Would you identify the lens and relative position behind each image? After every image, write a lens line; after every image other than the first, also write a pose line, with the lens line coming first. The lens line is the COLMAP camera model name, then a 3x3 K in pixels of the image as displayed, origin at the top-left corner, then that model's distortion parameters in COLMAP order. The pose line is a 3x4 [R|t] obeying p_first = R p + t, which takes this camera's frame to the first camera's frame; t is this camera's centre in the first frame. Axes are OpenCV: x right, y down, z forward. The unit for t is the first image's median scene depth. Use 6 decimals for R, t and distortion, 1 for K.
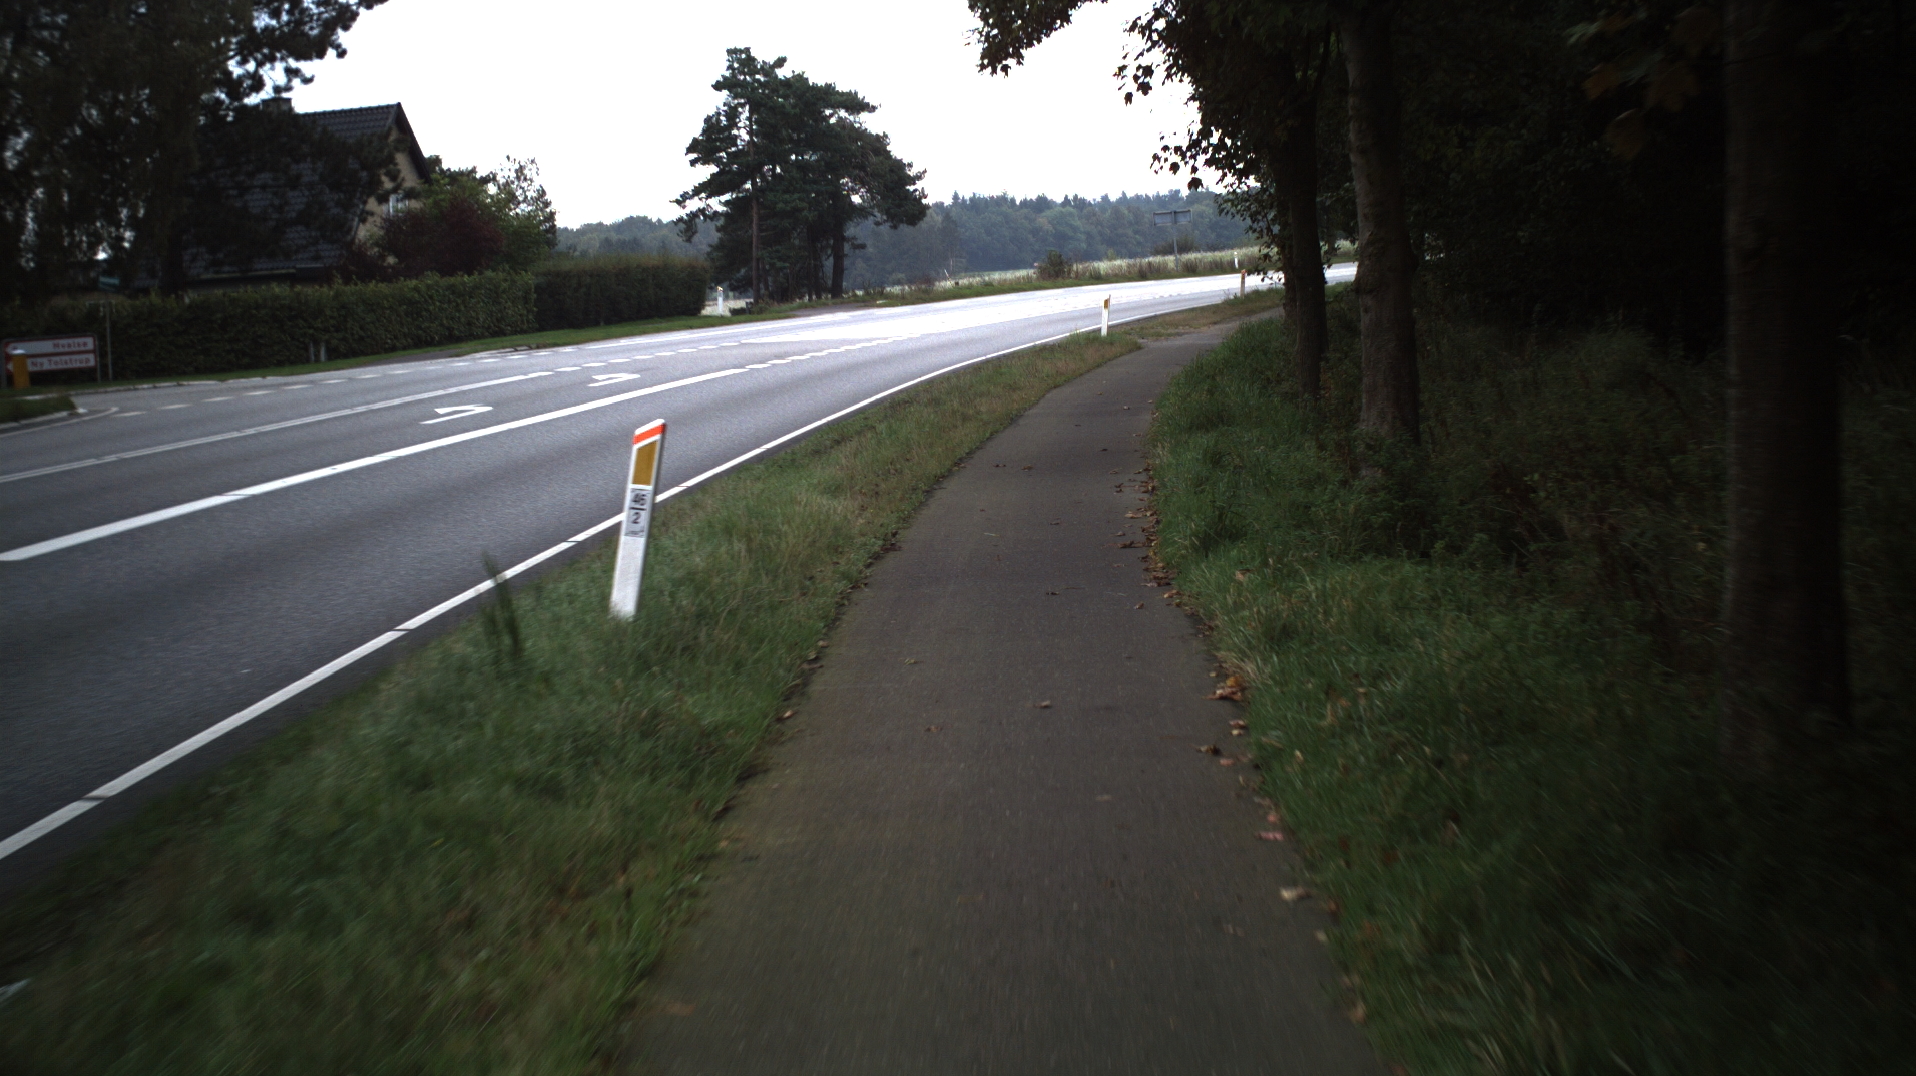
lens RADIAL K [[3751.4, 0, 958.0], [0, 3751.4, 538.0], [0, 0, 1]] dist [-0.286123, 0.347735]
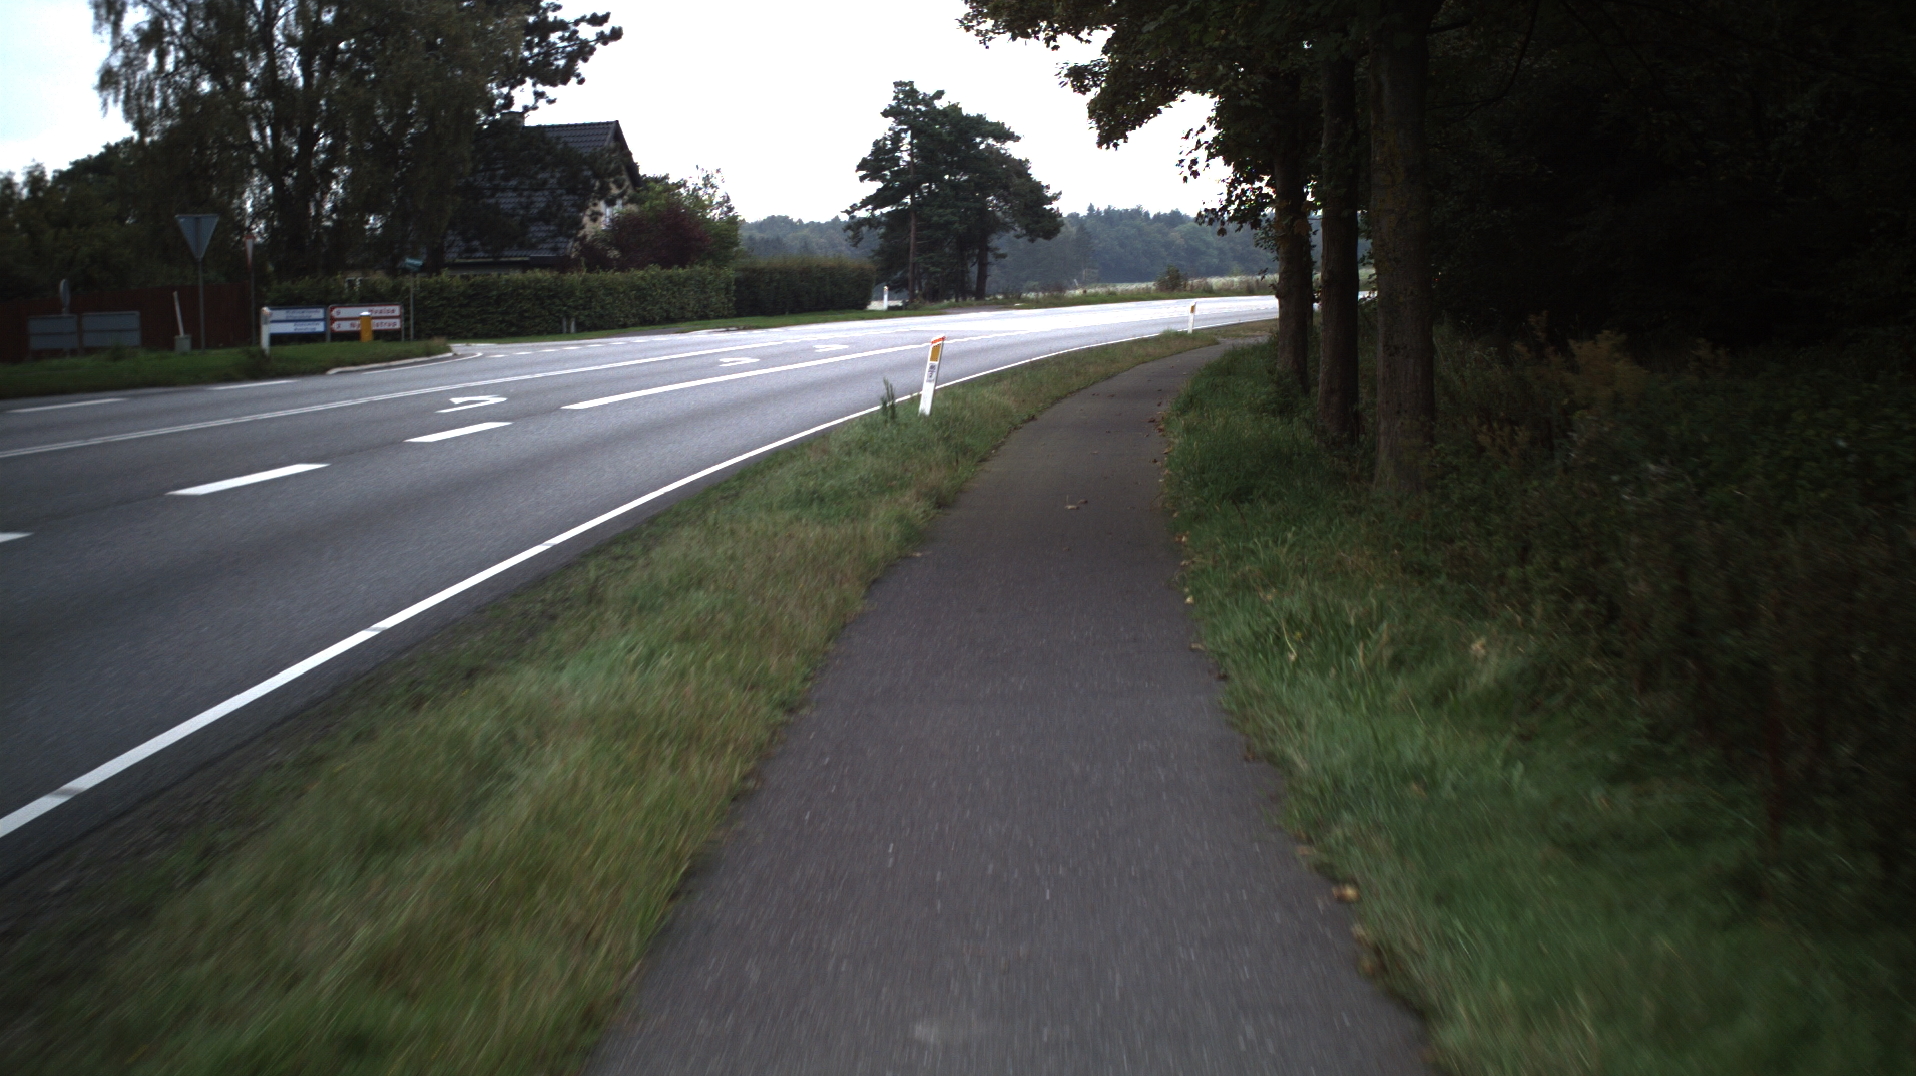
lens RADIAL K [[3751.4, 0, 958.0], [0, 3751.4, 538.0], [0, 0, 1]] dist [-0.286123, 0.347735]
pose [[0.998689, 0.039345, -0.032735, 0.001701], [-0.039414, 0.999222, -0.001466, 0.011946], [0.032652, 0.002754, 0.999463, -0.165378]]
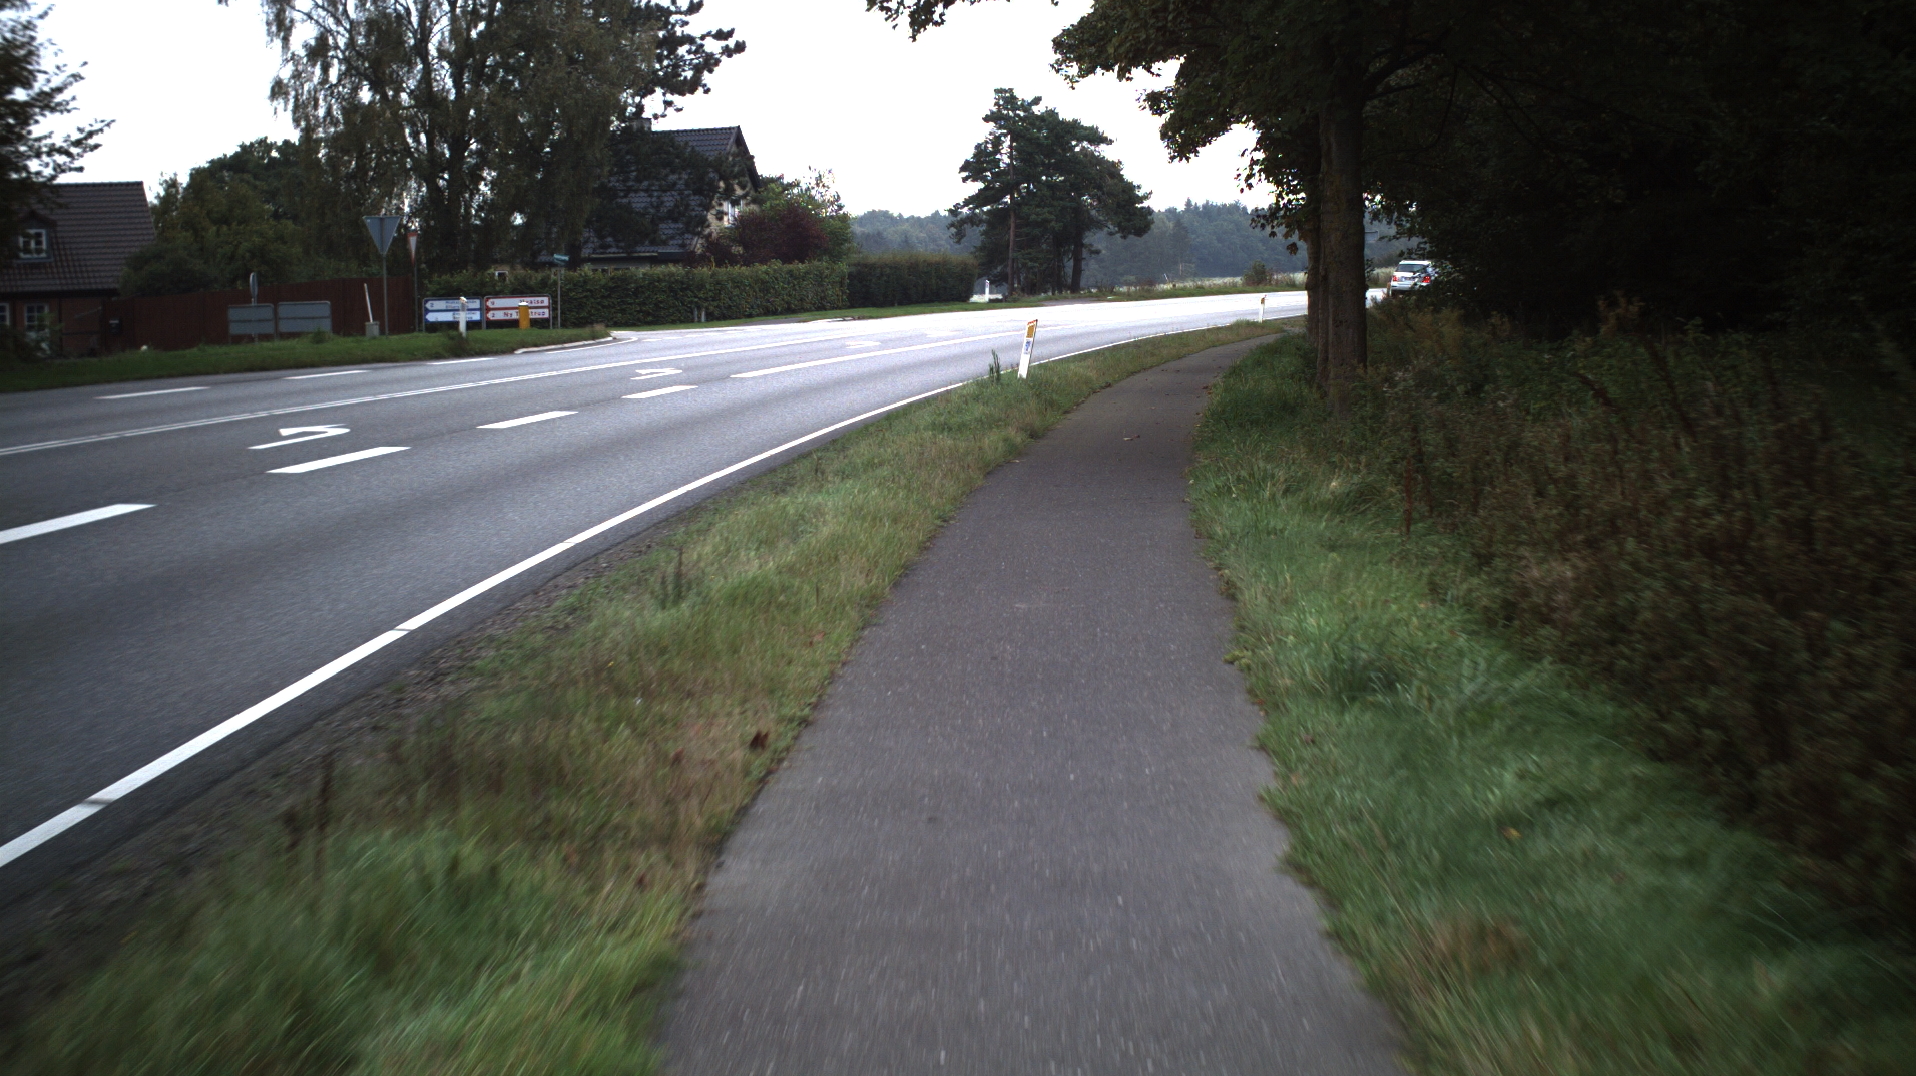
lens RADIAL K [[3751.4, 0, 958.0], [0, 3751.4, 538.0], [0, 0, 1]] dist [-0.286123, 0.347735]
pose [[0.997389, 0.041870, -0.058835, 0.005451], [-0.041873, 0.999122, 0.001197, 0.017577], [0.058833, 0.001270, 0.998267, -0.247606]]
